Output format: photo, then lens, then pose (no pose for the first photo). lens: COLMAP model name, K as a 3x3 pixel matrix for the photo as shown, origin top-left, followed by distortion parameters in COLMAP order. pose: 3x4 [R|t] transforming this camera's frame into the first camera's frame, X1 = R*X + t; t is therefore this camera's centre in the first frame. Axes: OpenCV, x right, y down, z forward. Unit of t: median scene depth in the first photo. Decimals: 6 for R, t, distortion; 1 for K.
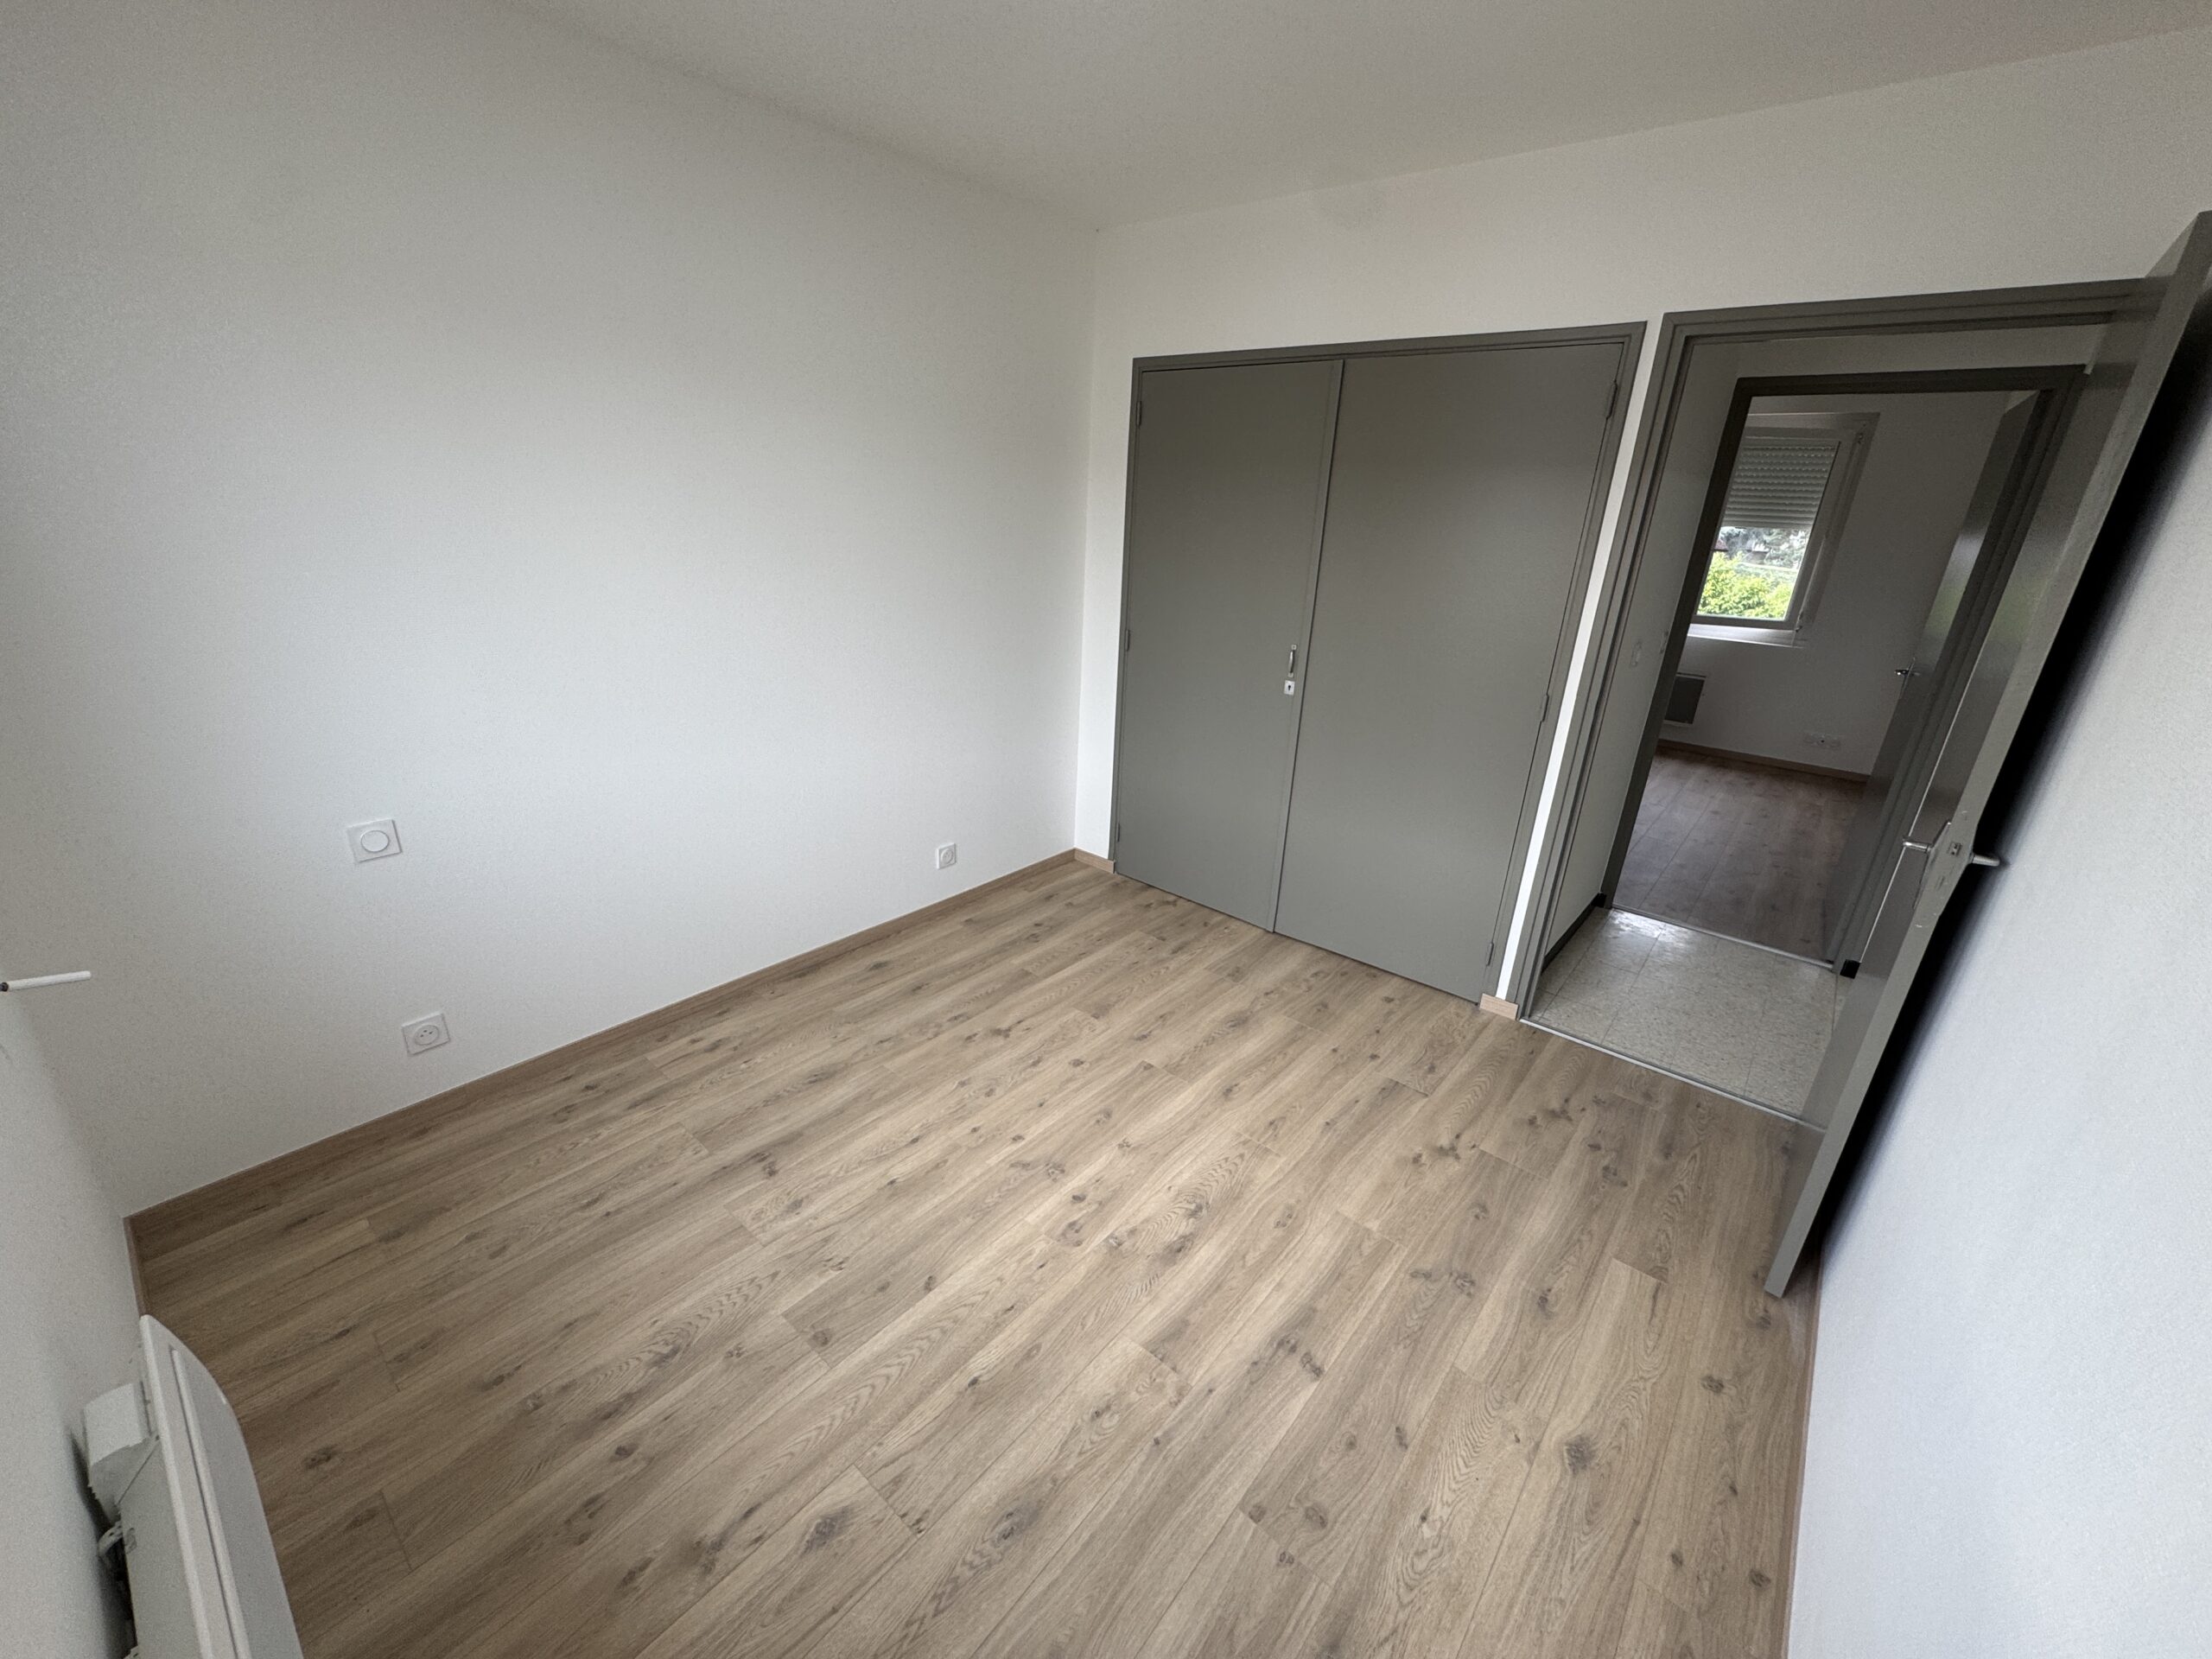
lens RADIAL K [[889.8, 0, 1106.0], [0, 889.8, 829.5], [0, 0, 1]] dist [0.001450, 0.003022]
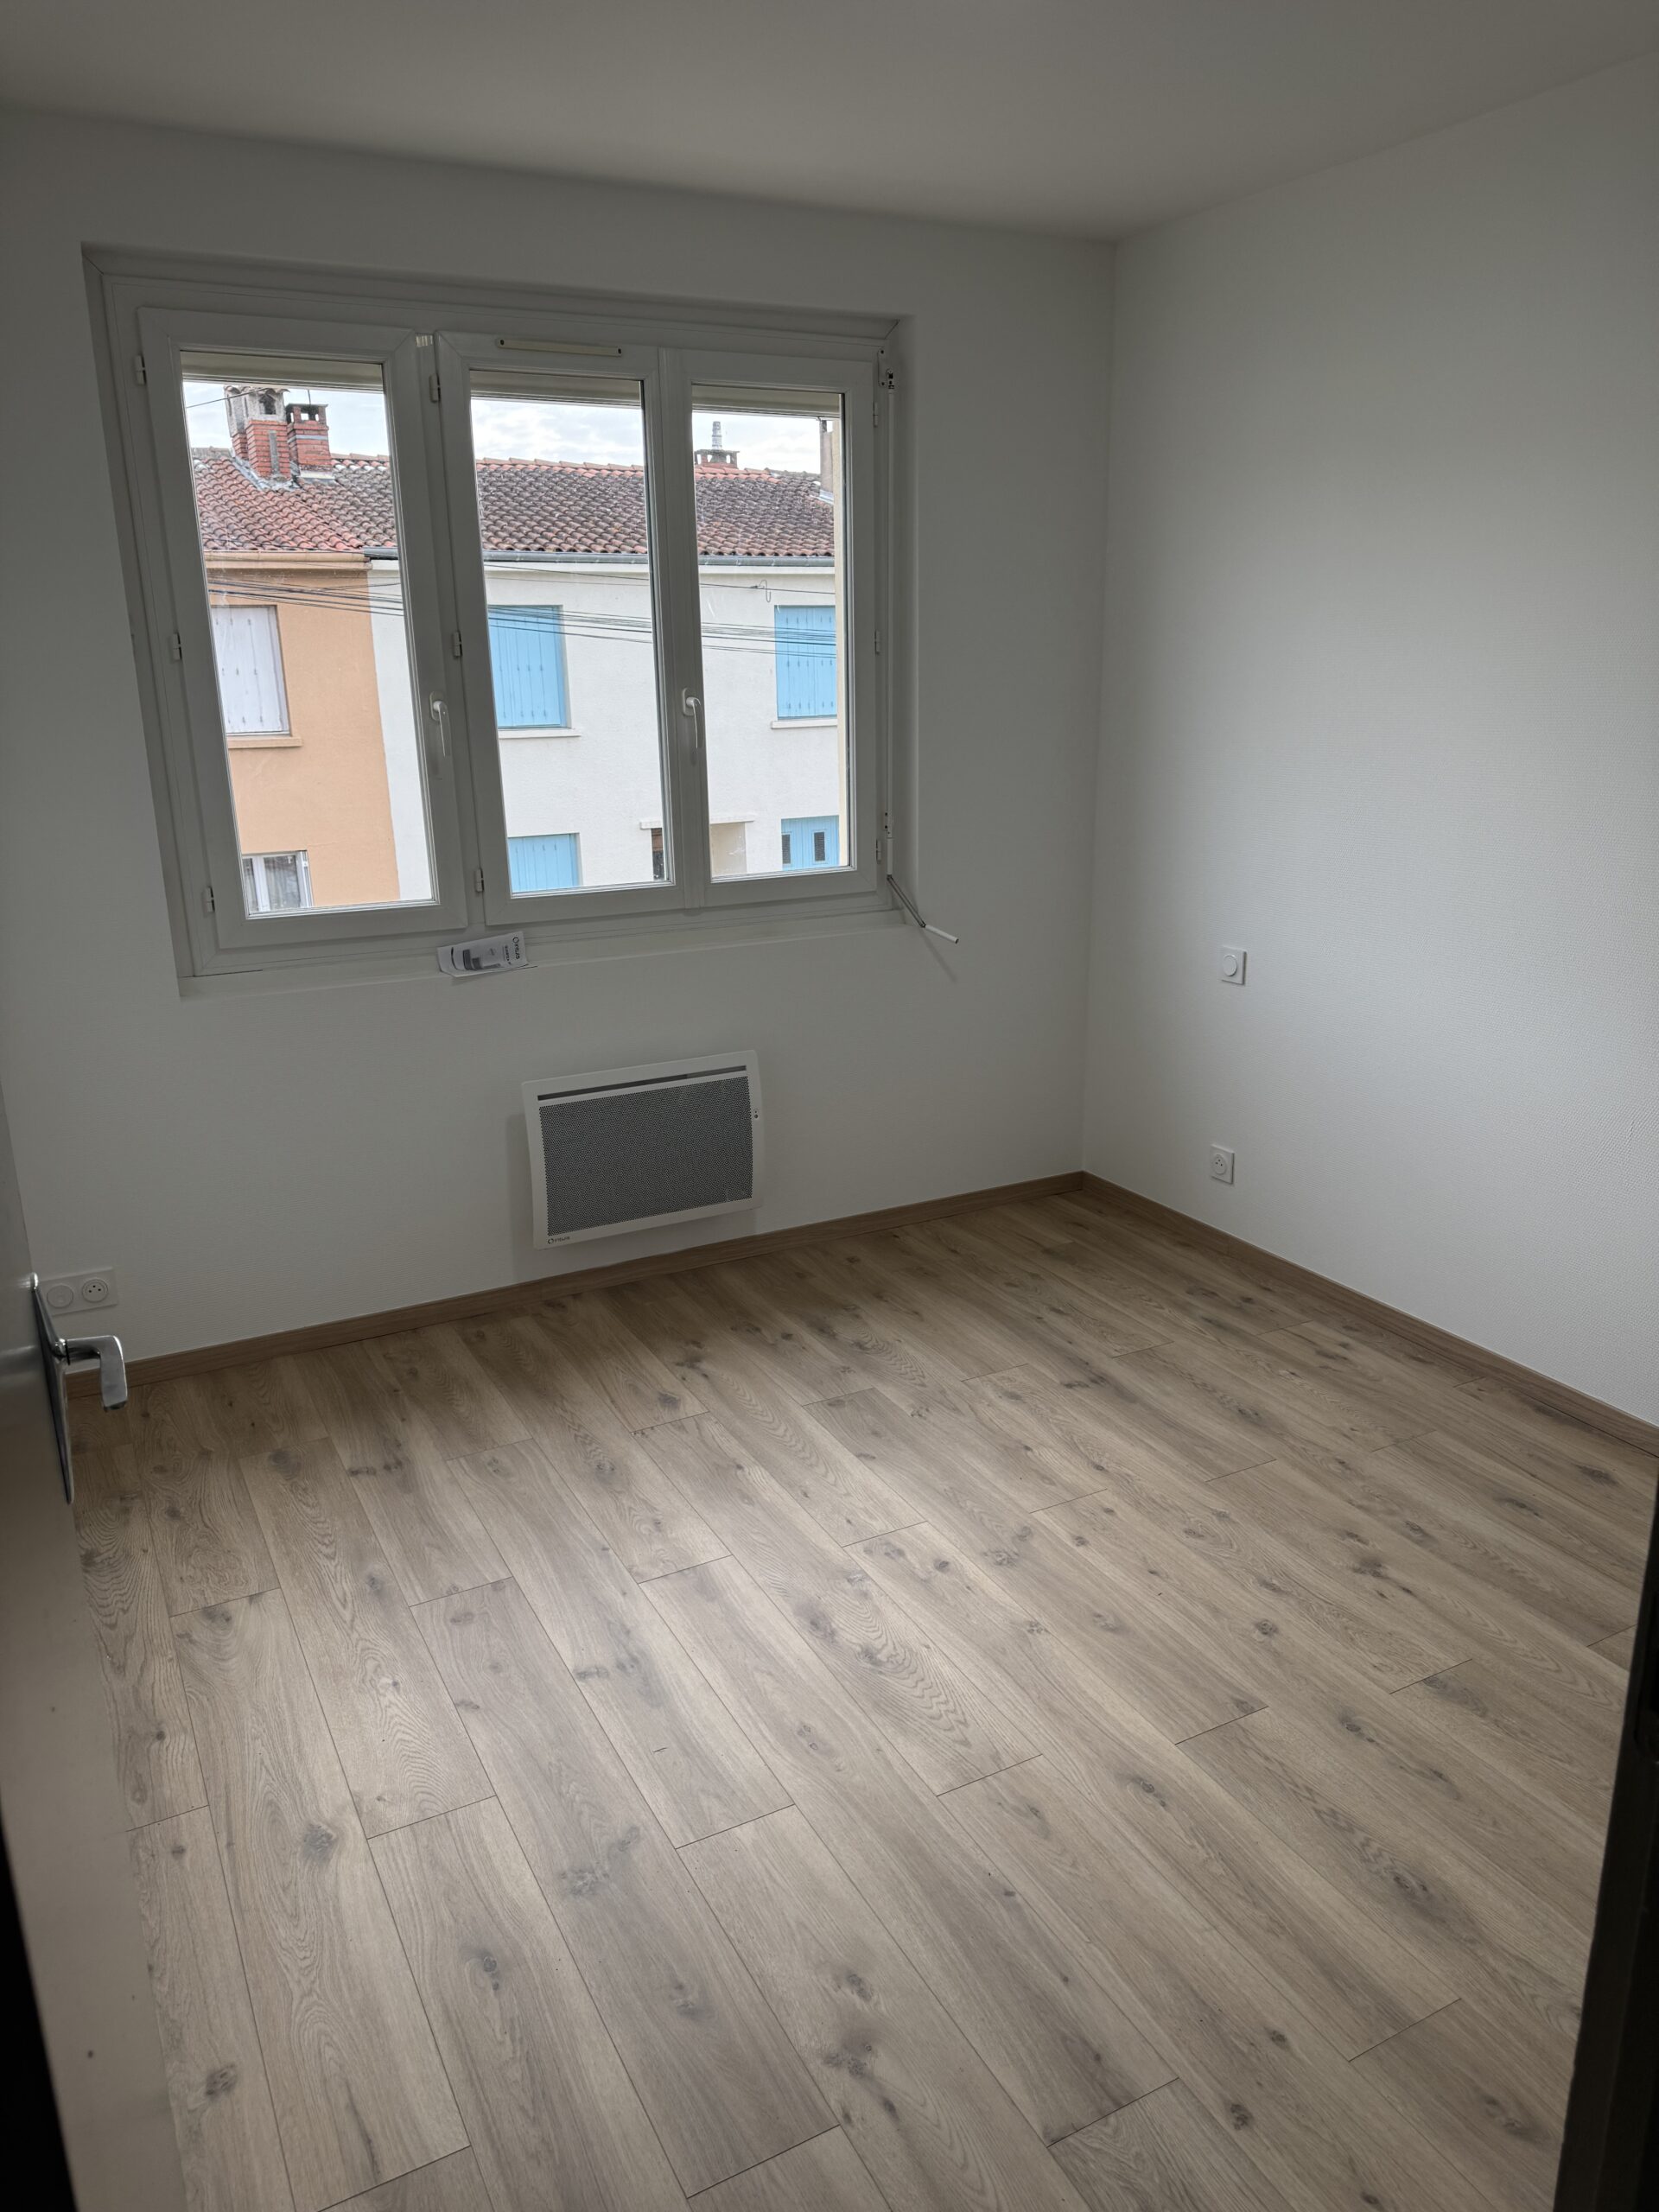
lens RADIAL K [[1541.7, 0, 829.5], [0, 1541.7, 1106.0], [0, 0, 1]] dist [0.080404, -0.099220]
pose [[-0.370950, 0.224052, -0.901220, 1.093768], [-0.328162, 0.876221, 0.352911, -0.340813], [0.868738, 0.426659, -0.251509, 1.114423]]
